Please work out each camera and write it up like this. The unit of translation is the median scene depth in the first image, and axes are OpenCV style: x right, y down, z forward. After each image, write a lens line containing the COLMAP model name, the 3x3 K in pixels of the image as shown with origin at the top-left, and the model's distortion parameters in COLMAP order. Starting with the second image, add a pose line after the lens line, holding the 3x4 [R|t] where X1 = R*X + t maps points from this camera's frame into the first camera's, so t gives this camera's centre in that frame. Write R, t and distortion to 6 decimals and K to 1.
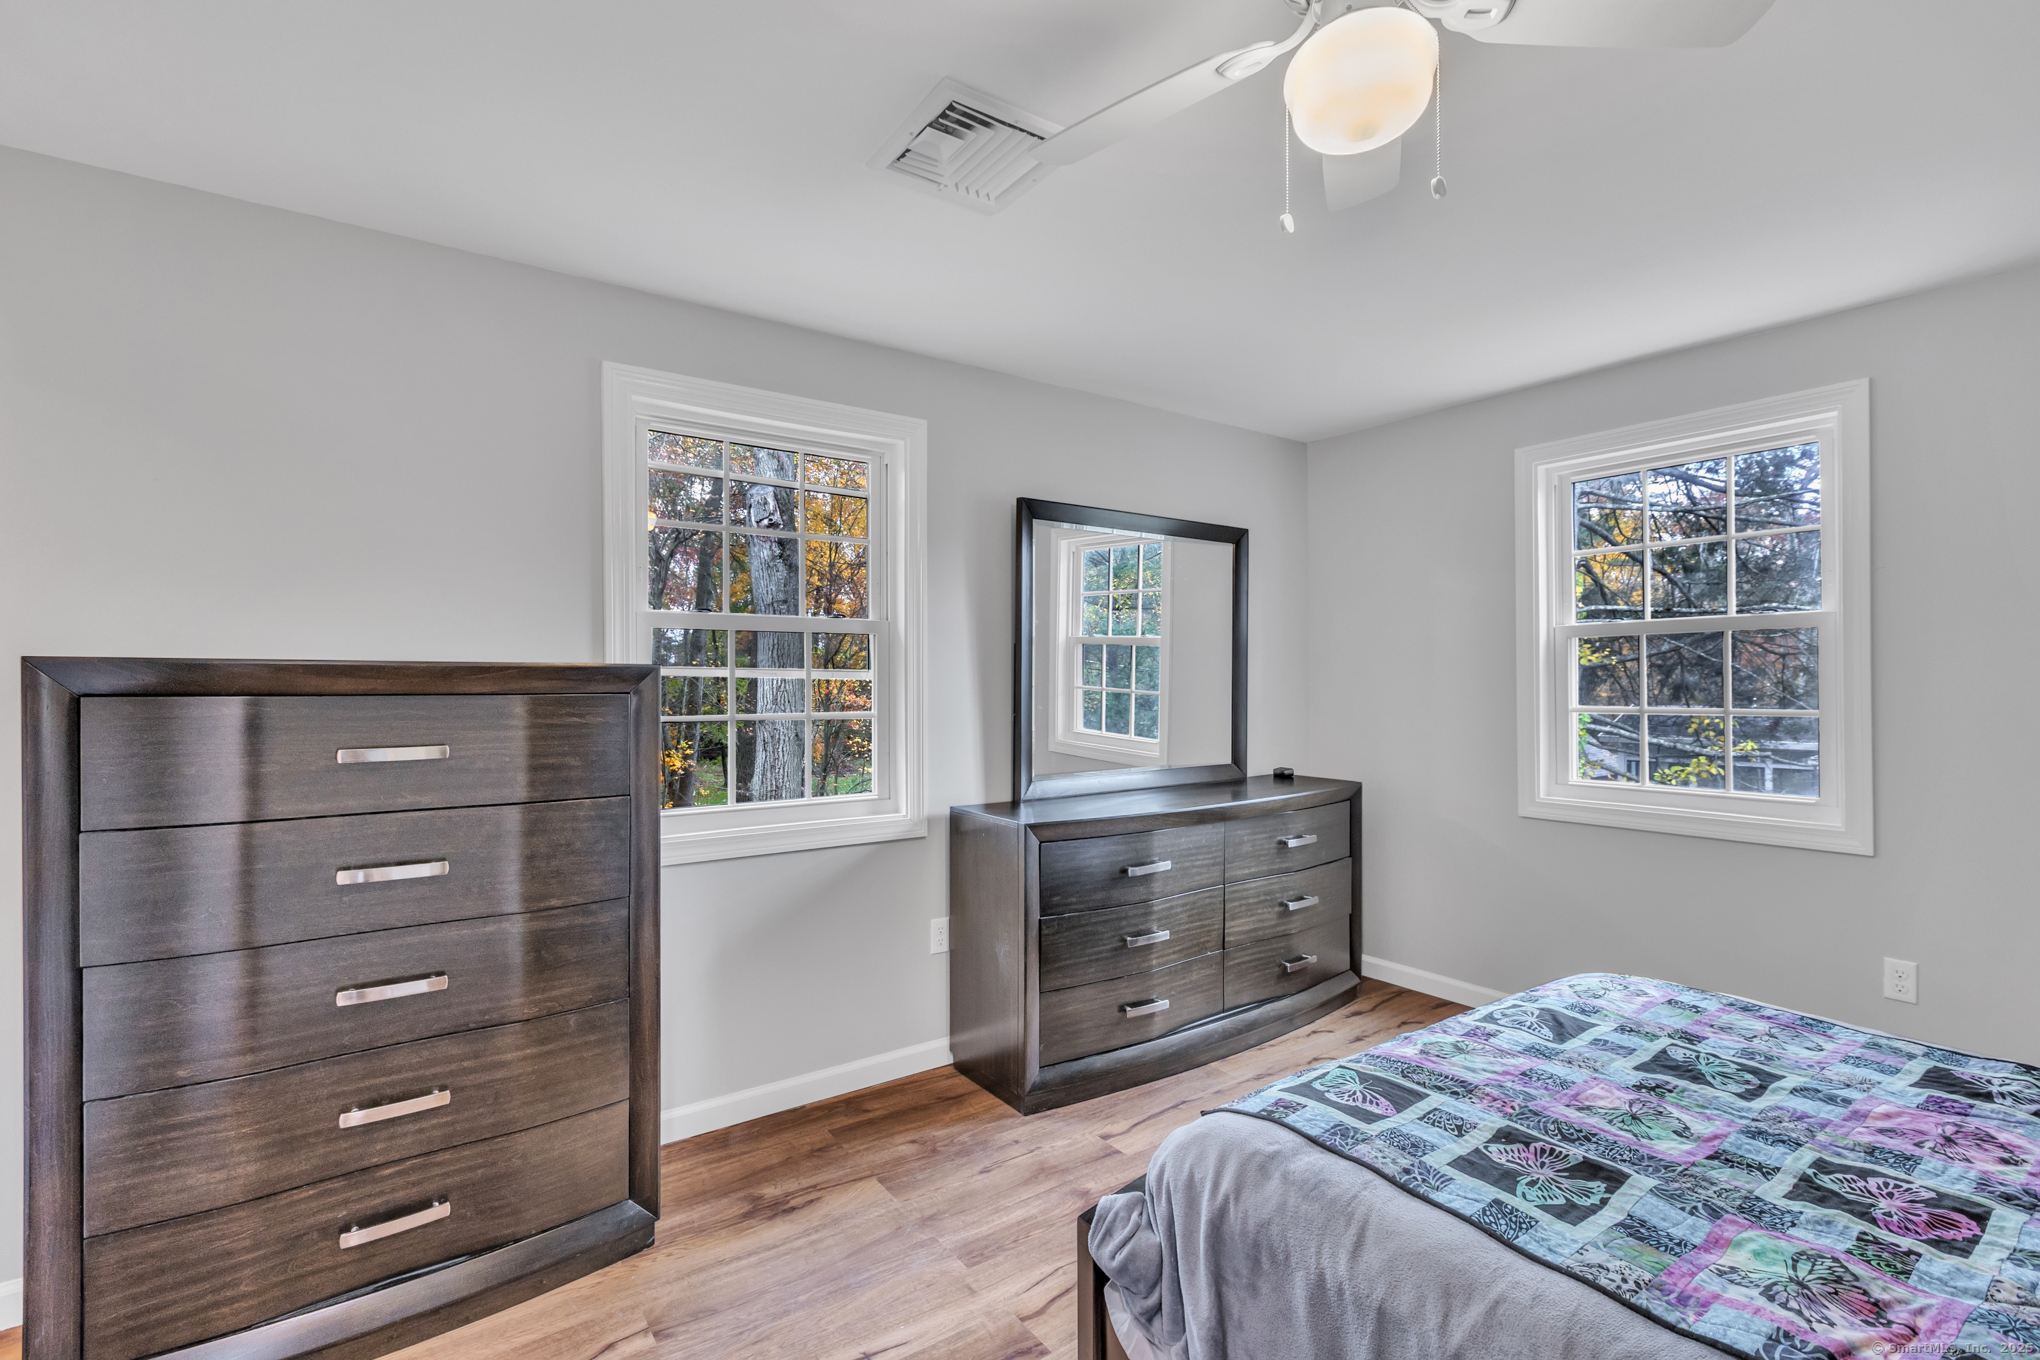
lens RADIAL K [[916.6, 0, 1012.8], [0, 916.6, 681.4], [0, 0, 1]] dist [0.004722, -0.001750]
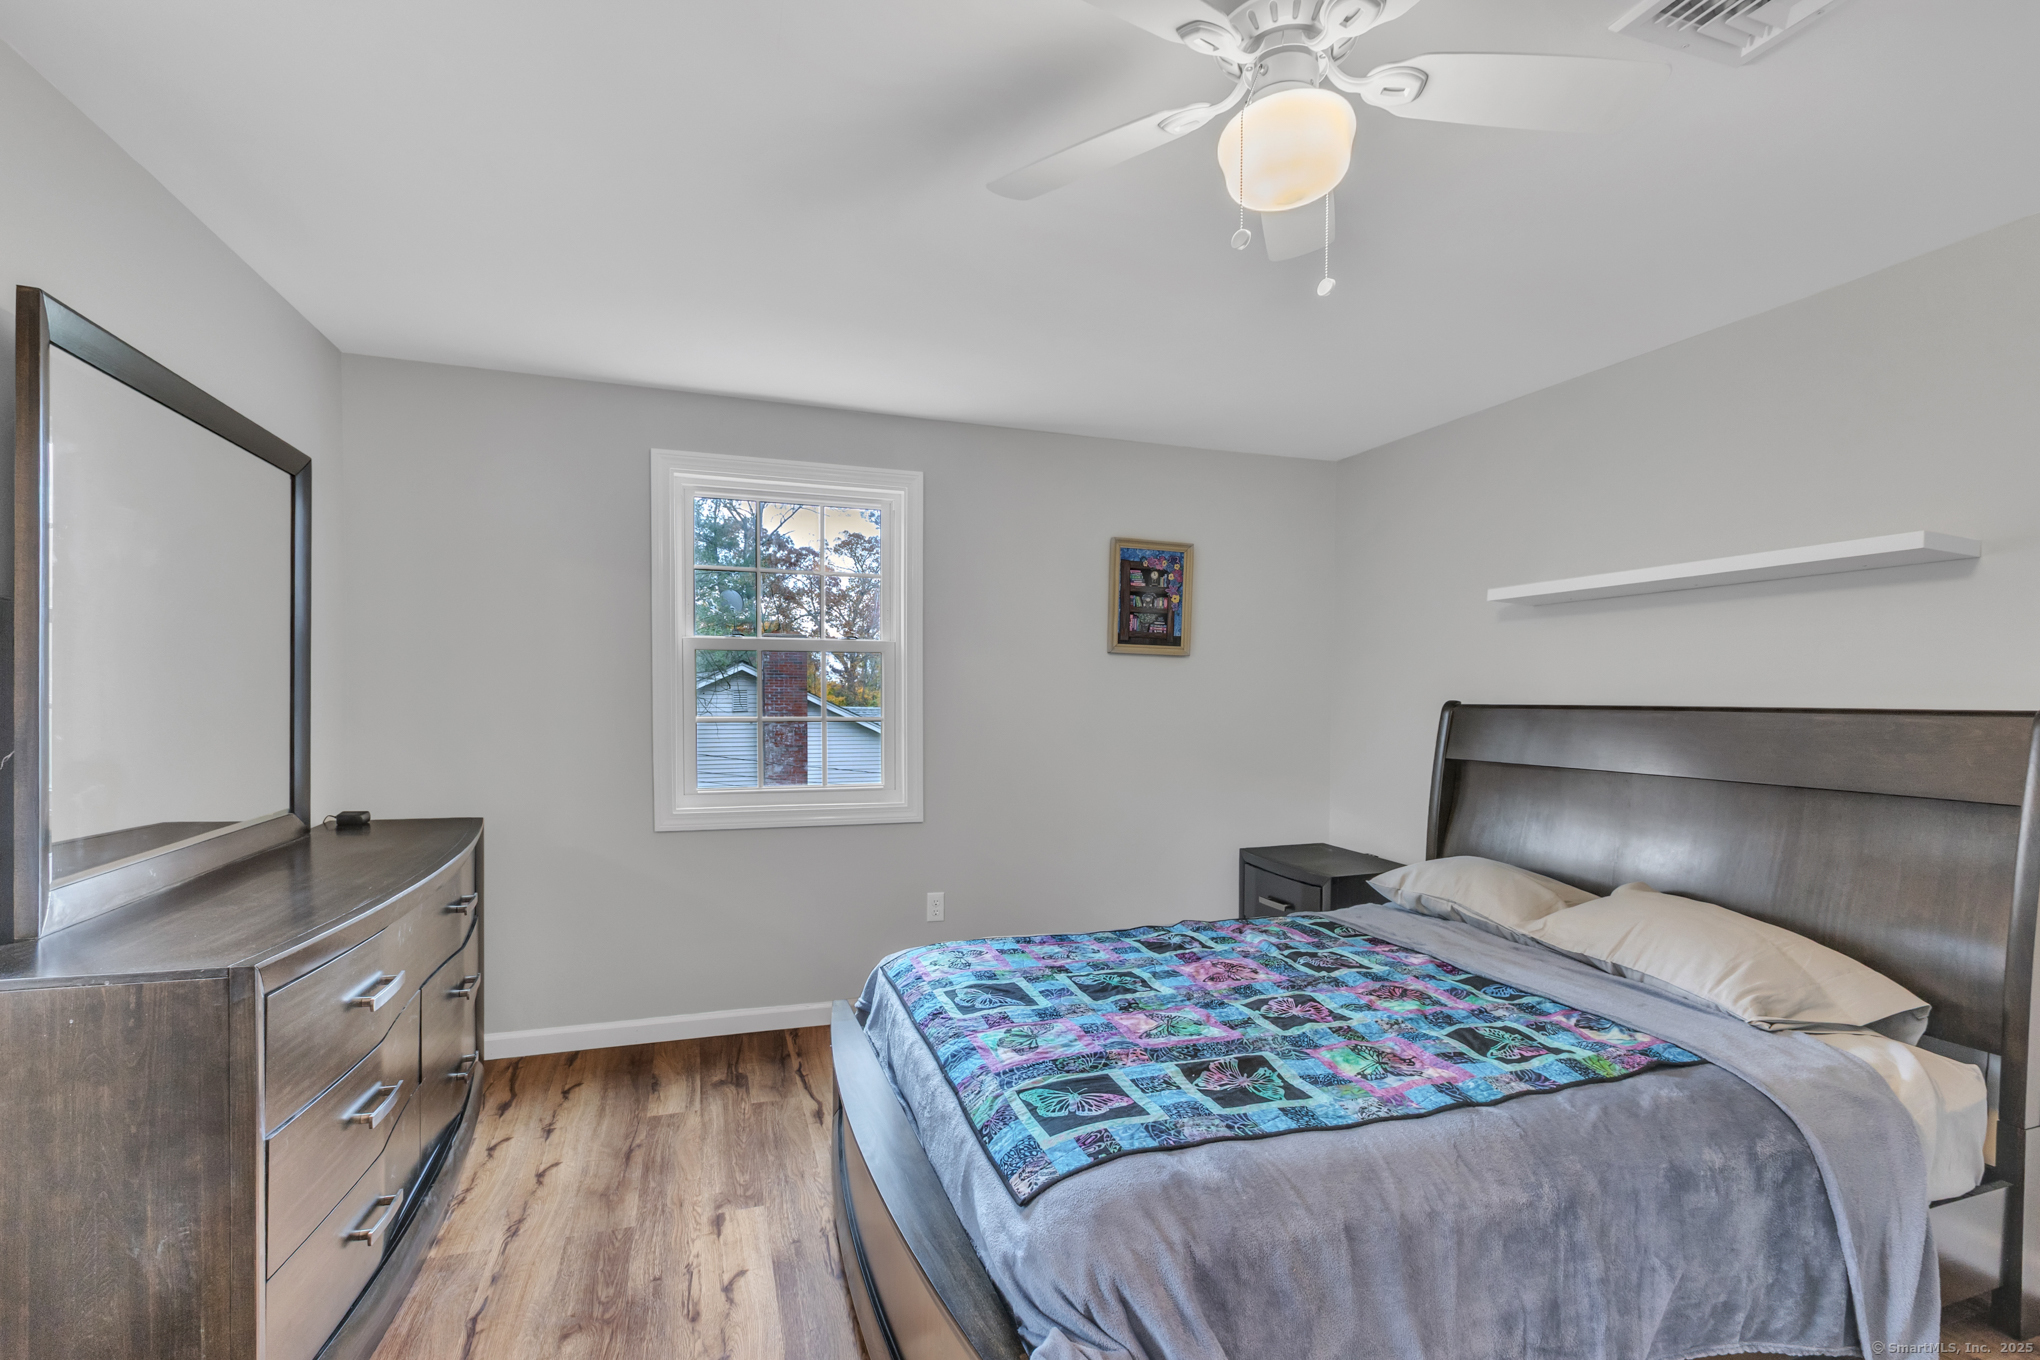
lens RADIAL K [[945.1, 0, 1026.4], [0, 945.1, 701.2], [0, 0, 1]] dist [-0.001284, 0.000028]
pose [[0.277896, 0.000074, 0.960611, -0.634106], [-0.012309, 0.999918, 0.003483, 0.004793], [-0.960532, -0.012792, 0.277875, 0.766549]]
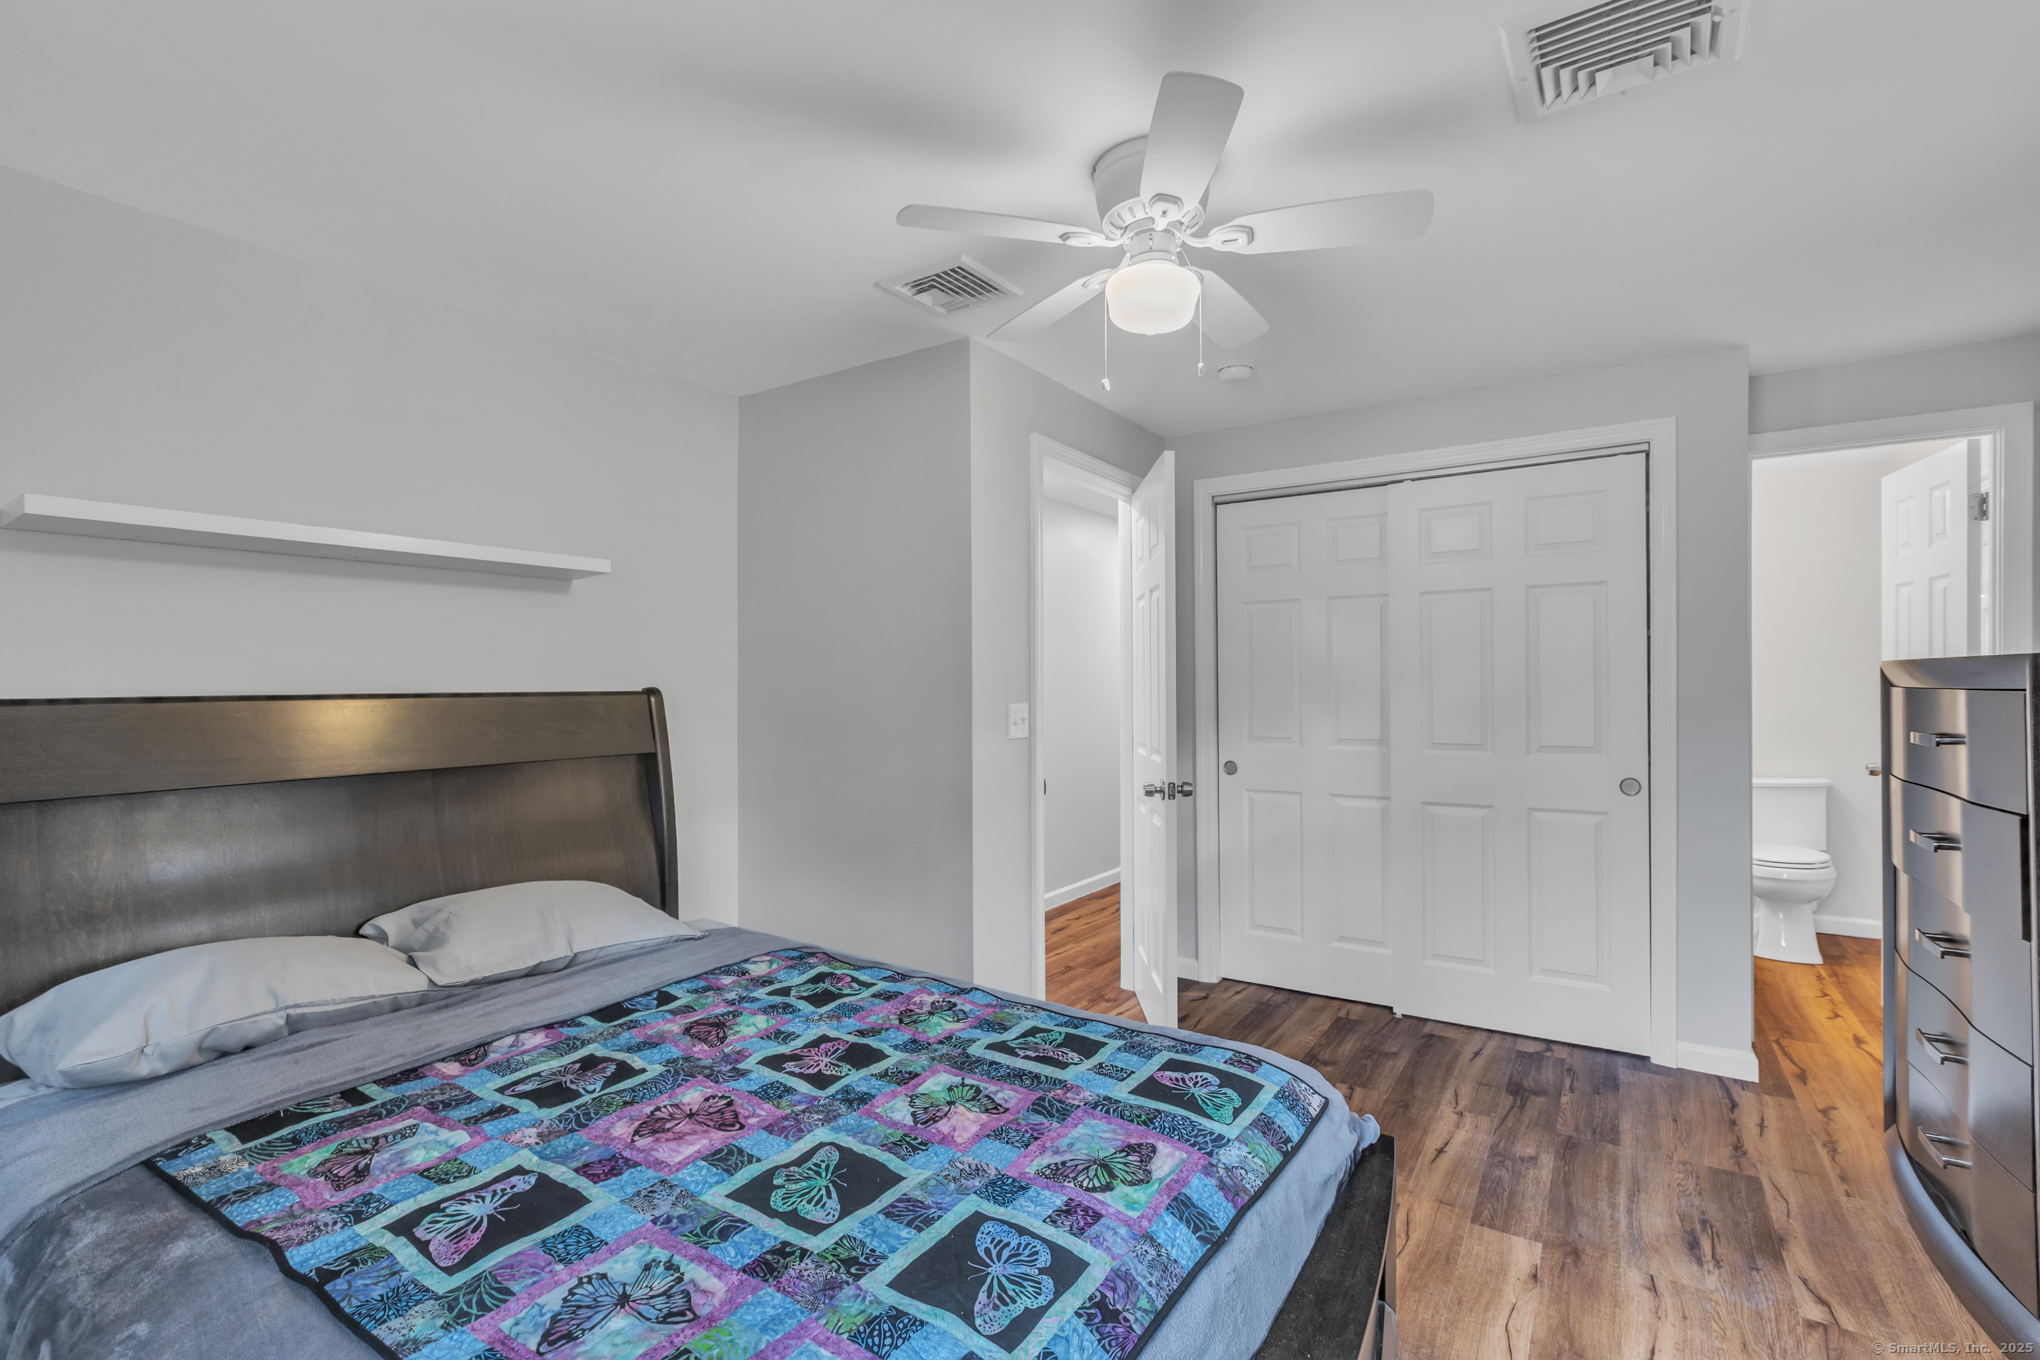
lens RADIAL K [[916.6, 0, 1018.1], [0, 916.6, 688.2], [0, 0, 1]] dist [0.004722, -0.001750]
pose [[-0.930239, 0.008953, -0.366845, 0.910530], [0.008767, 0.999959, 0.002175, 0.002220], [0.366850, -0.001193, -0.930279, 1.847857]]
